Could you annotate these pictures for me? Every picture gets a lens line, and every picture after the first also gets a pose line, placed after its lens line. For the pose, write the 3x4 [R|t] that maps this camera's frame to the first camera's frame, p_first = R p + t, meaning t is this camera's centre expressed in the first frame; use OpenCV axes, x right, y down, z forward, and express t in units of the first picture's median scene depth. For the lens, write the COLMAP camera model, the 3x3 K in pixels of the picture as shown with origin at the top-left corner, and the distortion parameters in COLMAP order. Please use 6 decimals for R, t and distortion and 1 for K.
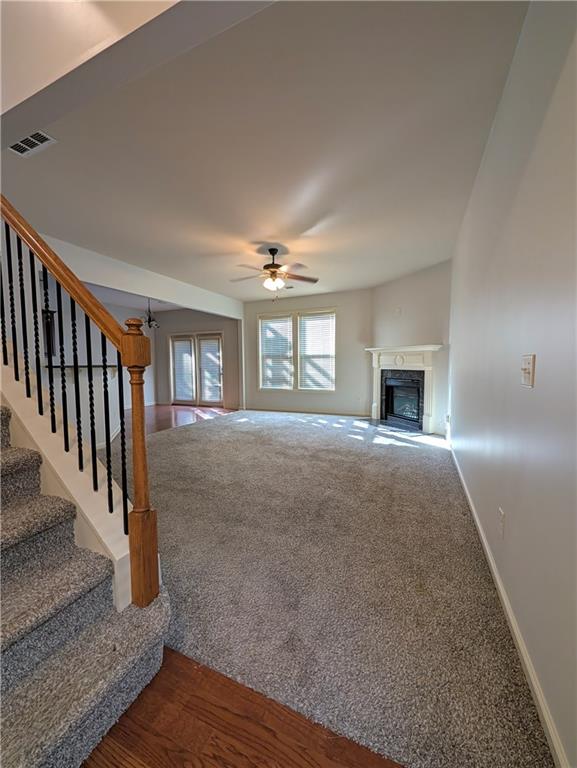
lens RADIAL K [[301.2, 0, 289.2], [0, 301.2, 385.6], [0, 0, 1]] dist [0.002836, -0.000478]
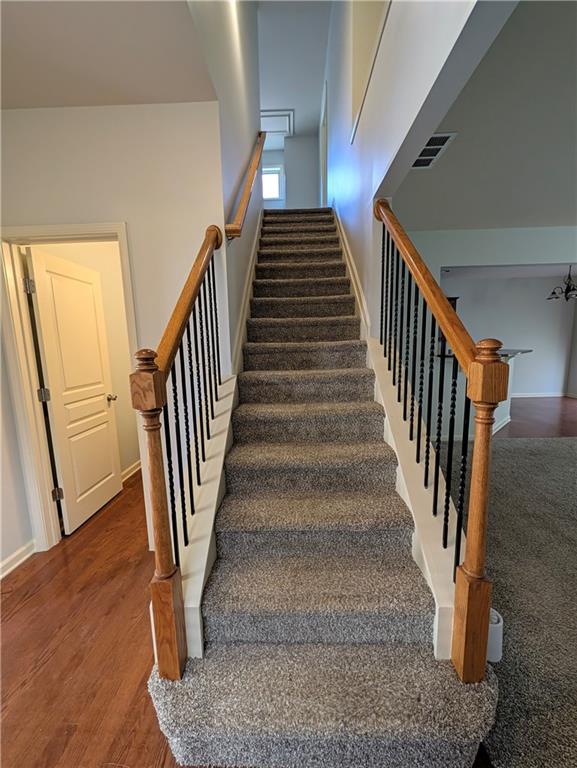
lens RADIAL K [[301.2, 0, 287.7], [0, 301.2, 384.4], [0, 0, 1]] dist [0.002836, -0.000478]
pose [[0.379785, 0.125035, -0.916586, 0.007530], [-0.046743, 0.992152, 0.115976, -0.146125], [0.923893, -0.001202, 0.382649, 0.192305]]
